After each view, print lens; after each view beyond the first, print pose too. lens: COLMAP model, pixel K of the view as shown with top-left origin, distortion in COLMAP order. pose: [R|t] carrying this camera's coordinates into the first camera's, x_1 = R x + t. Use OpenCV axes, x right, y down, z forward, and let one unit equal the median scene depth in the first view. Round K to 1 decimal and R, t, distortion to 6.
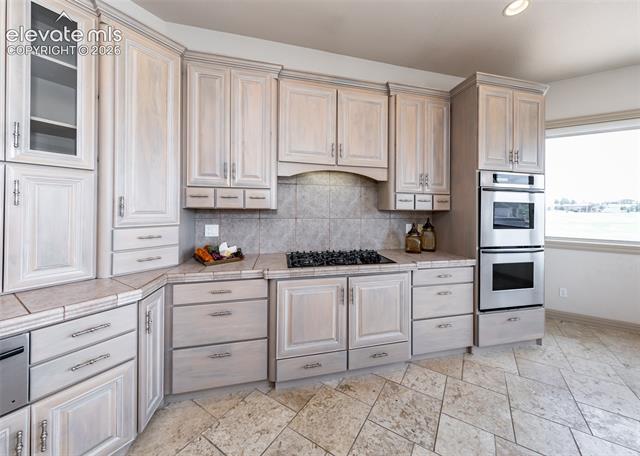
lens RADIAL K [[232.1, 0, 333.1], [0, 232.1, 212.1], [0, 0, 1]] dist [0.005612, 0.000087]
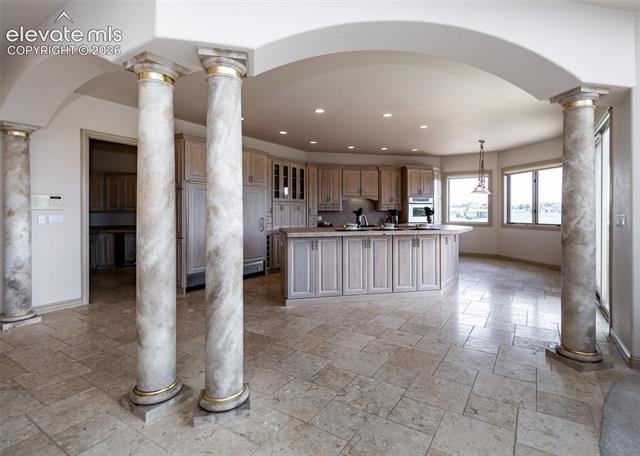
lens RADIAL K [[323.4, 0, 326.9], [0, 323.4, 212.6], [0, 0, 1]] dist [0.005647, 0.000678]
pose [[0.999522, -0.011654, -0.028640, -0.339061], [0.011470, 0.999913, -0.006555, 0.039156], [0.028714, 0.006223, 0.999568, -3.545677]]
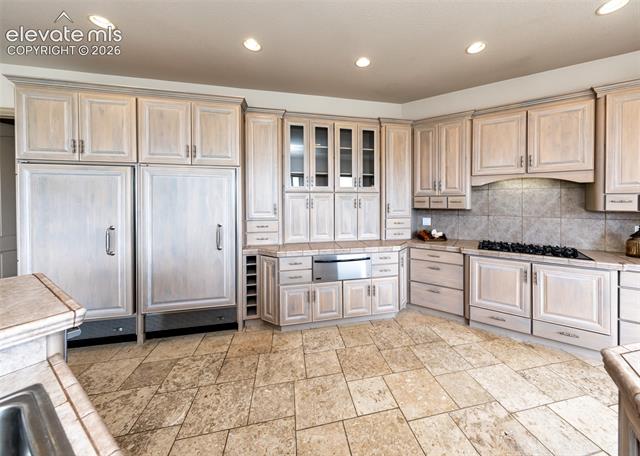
lens RADIAL K [[229.7, 0, 335.1], [0, 229.7, 202.0], [0, 0, 1]] dist [0.008264, -0.000058]
pose [[0.688603, -0.007805, -0.725096, 0.226565], [-0.000746, 0.999934, -0.011471, -0.041542], [0.725138, 0.008440, 0.688552, -0.631450]]
